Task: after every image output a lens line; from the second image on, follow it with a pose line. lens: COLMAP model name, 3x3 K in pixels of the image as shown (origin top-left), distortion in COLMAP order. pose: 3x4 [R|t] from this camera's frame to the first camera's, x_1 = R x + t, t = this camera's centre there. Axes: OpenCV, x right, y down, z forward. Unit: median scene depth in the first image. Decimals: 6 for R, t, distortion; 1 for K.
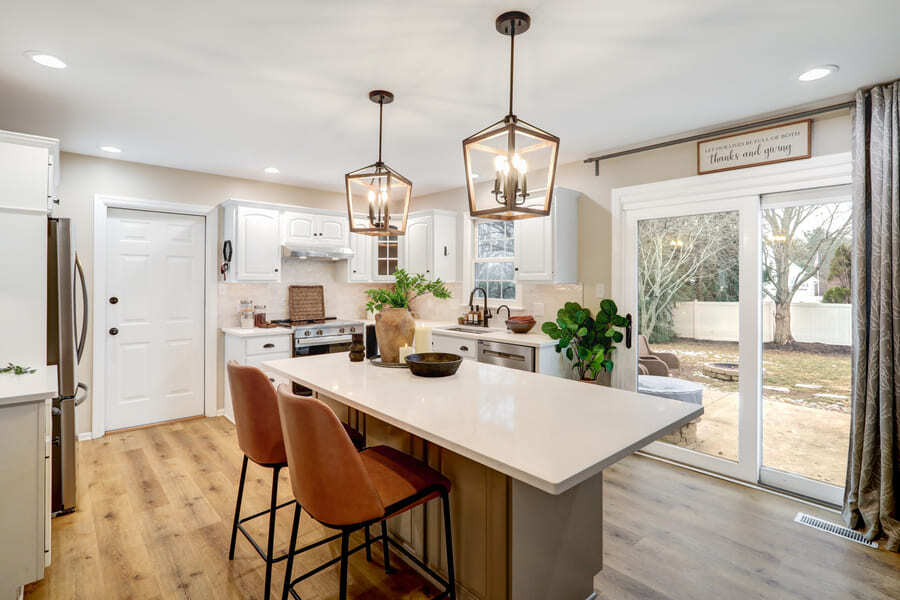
lens RADIAL K [[441.7, 0, 454.8], [0, 441.7, 277.7], [0, 0, 1]] dist [0.001166, 0.000451]
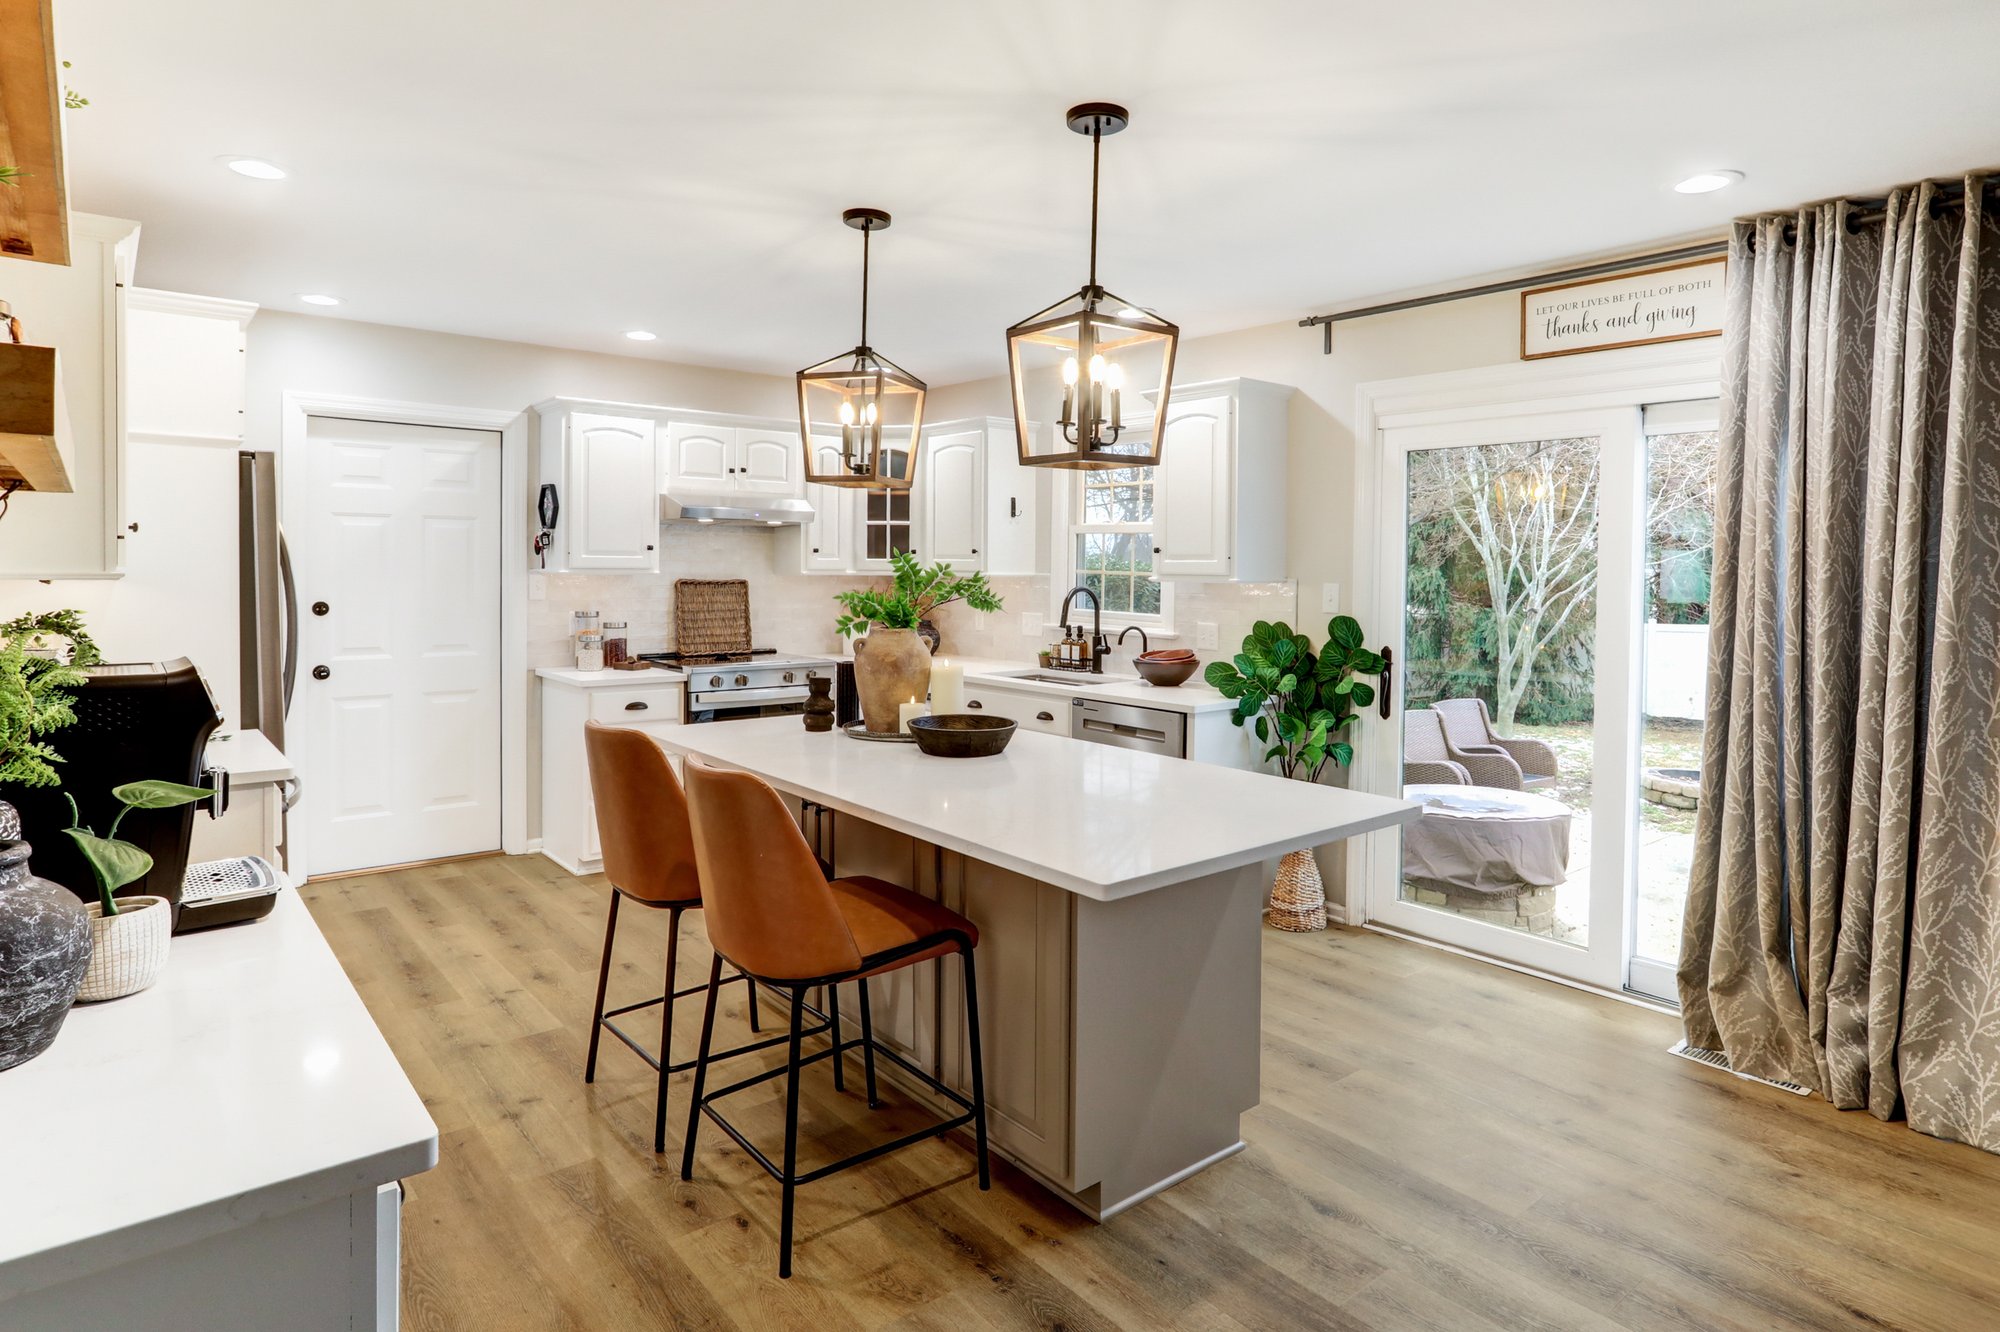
lens RADIAL K [[1105.4, 0, 1035.3], [0, 1105.4, 583.8], [0, 0, 1]] dist [-0.000949, 0.000397]
pose [[0.999563, 0.008442, -0.028313, 0.047985], [-0.007787, 0.999701, 0.023174, -0.010656], [0.028500, -0.022944, 0.999330, -0.201228]]
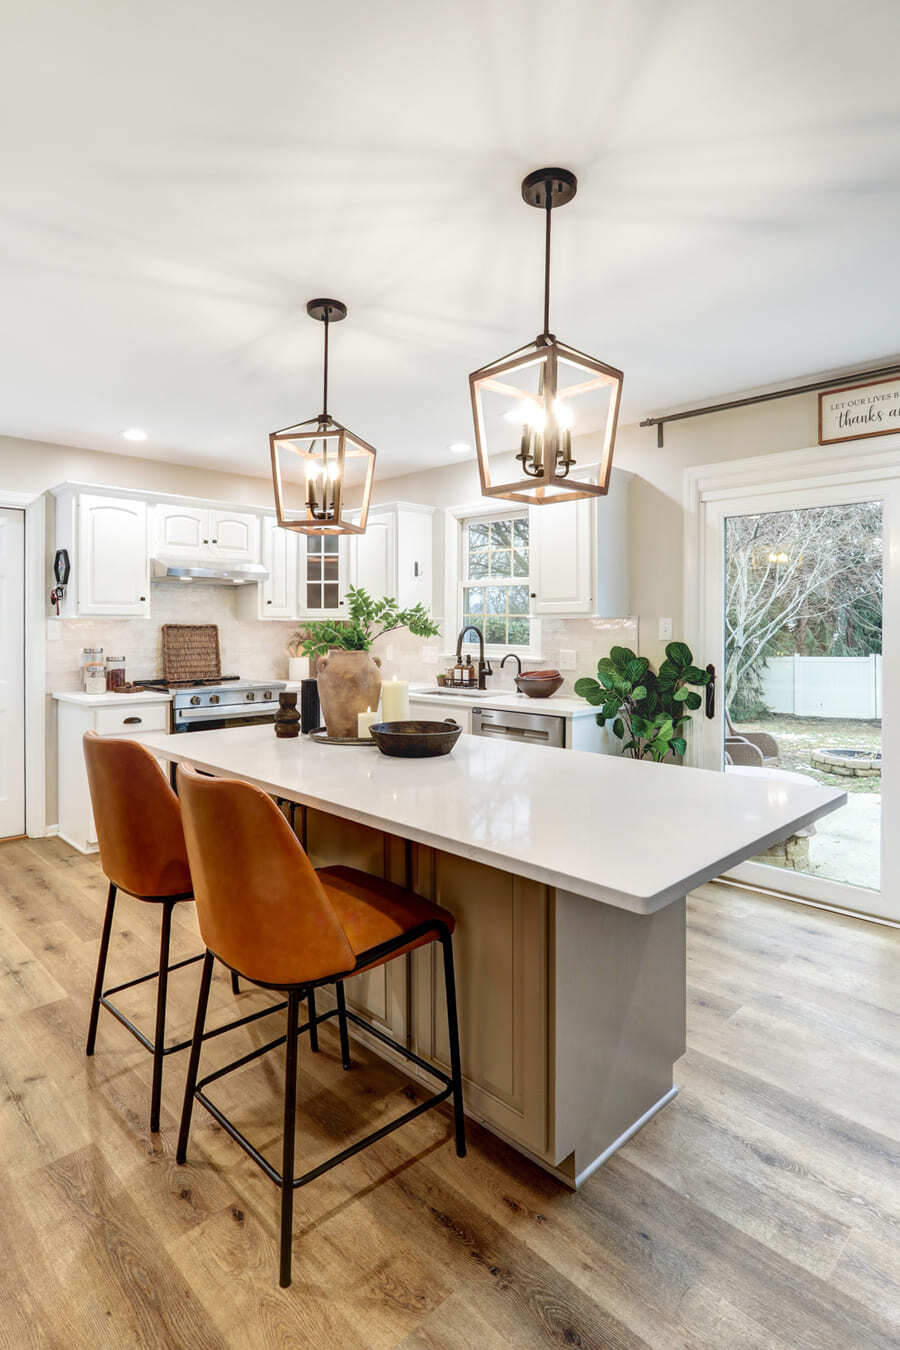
lens RADIAL K [[707.0, 0, 446.3], [0, 707.0, 627.9], [0, 0, 1]] dist [-0.002344, 0.000264]
pose [[0.999126, -0.002351, 0.041739, -0.028606], [0.001995, 0.999961, 0.008565, 0.019645], [-0.041758, -0.008474, 0.999092, -0.000339]]
